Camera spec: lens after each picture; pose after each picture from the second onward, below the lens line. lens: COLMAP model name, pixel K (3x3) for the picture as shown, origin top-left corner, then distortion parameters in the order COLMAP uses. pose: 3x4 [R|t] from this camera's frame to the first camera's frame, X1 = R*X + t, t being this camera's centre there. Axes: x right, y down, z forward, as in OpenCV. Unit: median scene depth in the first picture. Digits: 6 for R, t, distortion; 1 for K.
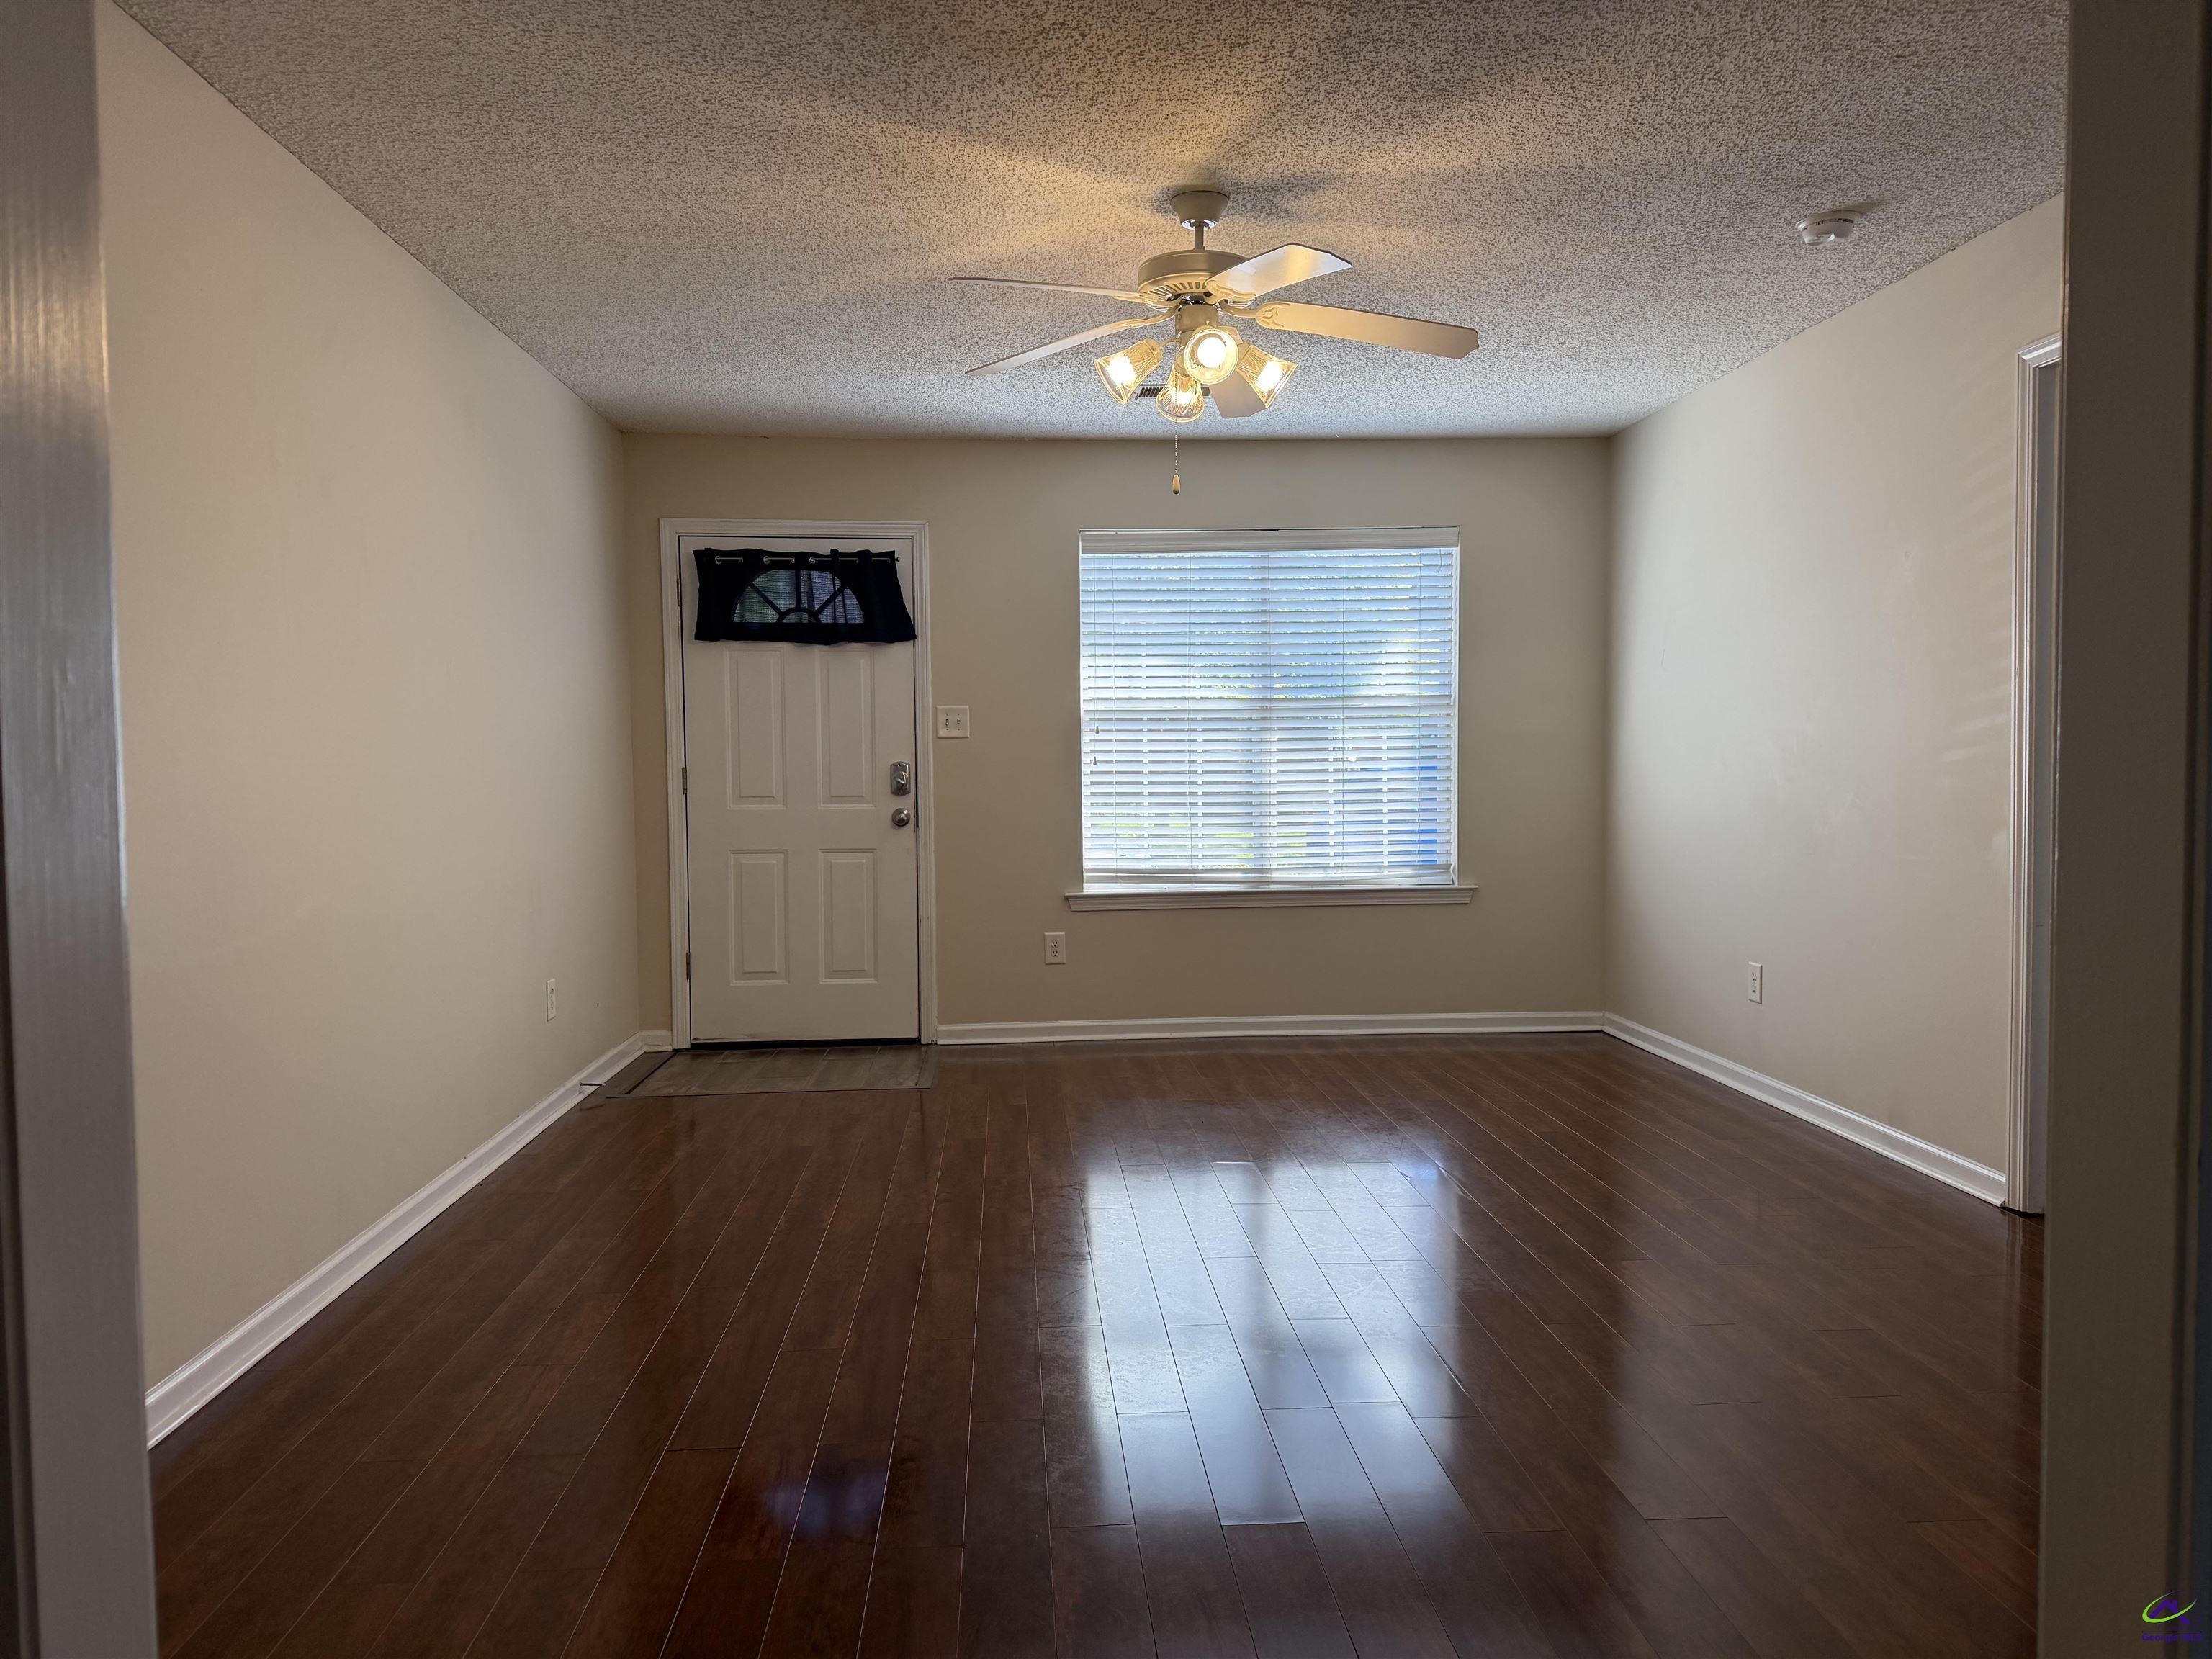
lens RADIAL K [[1550.1, 0, 1057.8], [0, 1550.1, 843.2], [0, 0, 1]] dist [0.133900, -0.173681]
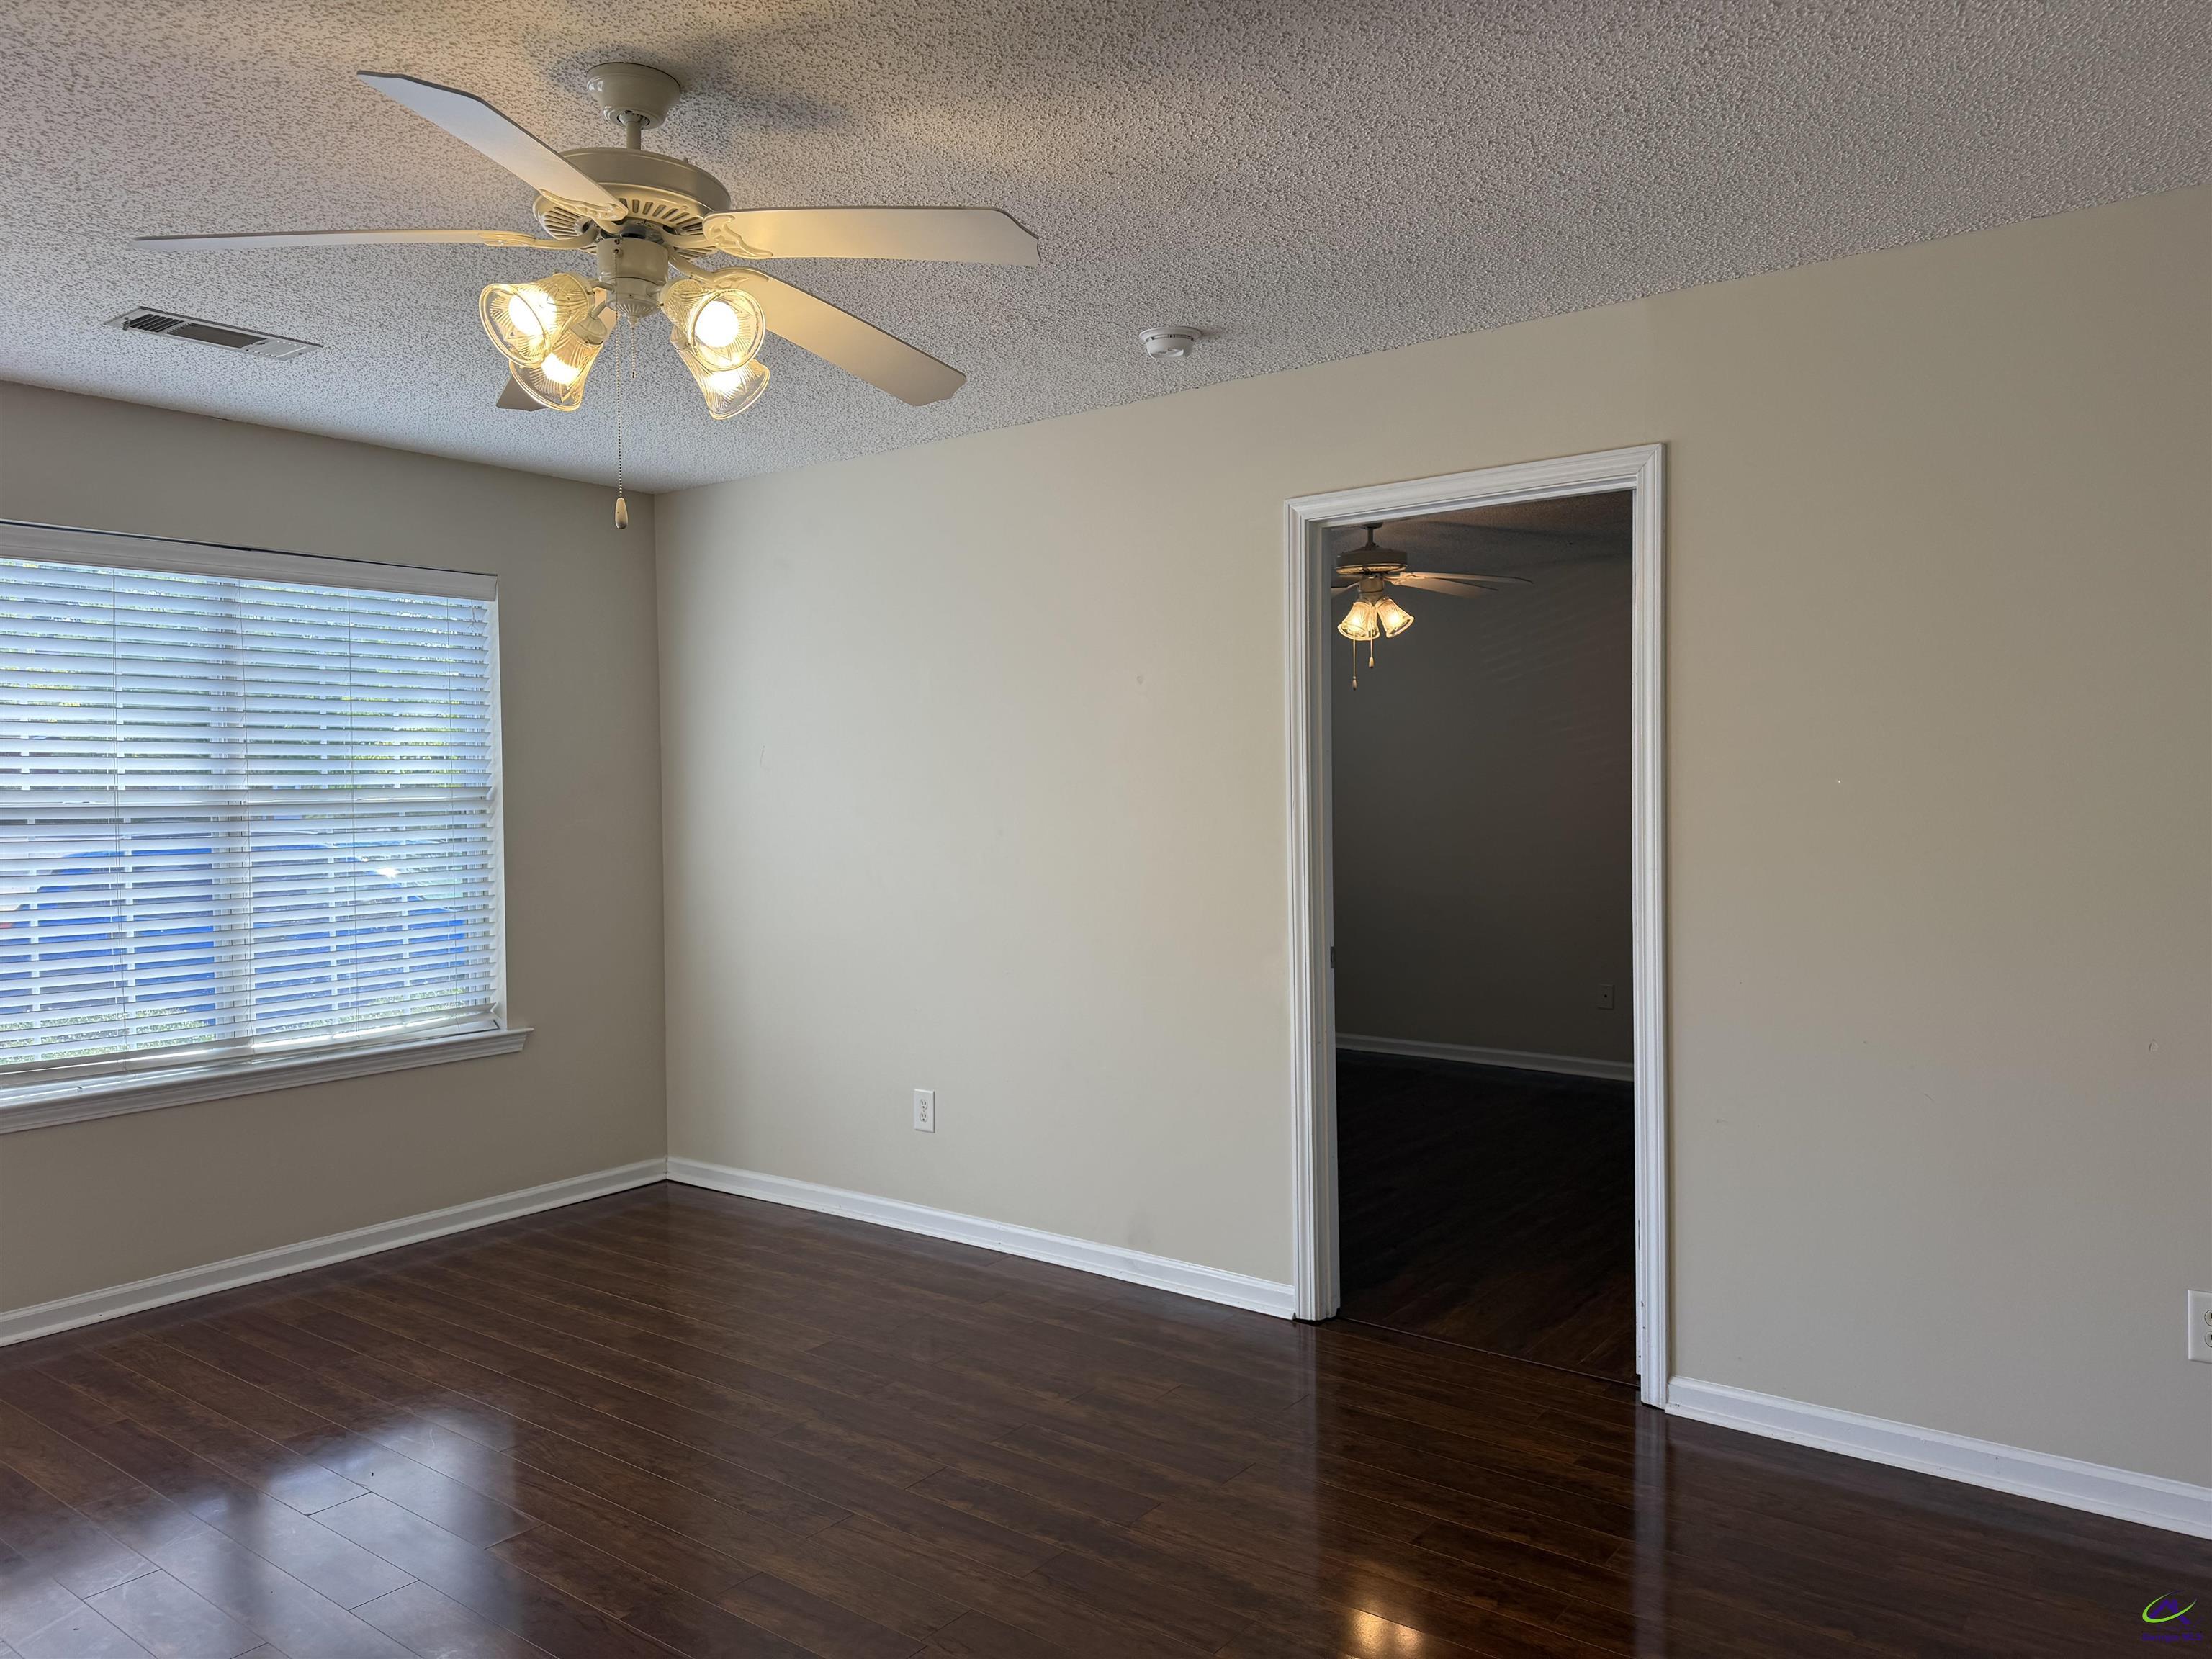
lens RADIAL K [[1584.9, 0, 1106.0], [0, 1584.9, 829.5], [0, 0, 1]] dist [0.141656, -0.185449]
pose [[0.643901, -0.015944, 0.764942, -0.167917], [0.044597, 0.998865, -0.016720, -0.046710], [-0.763808, 0.044880, 0.643882, 0.247467]]
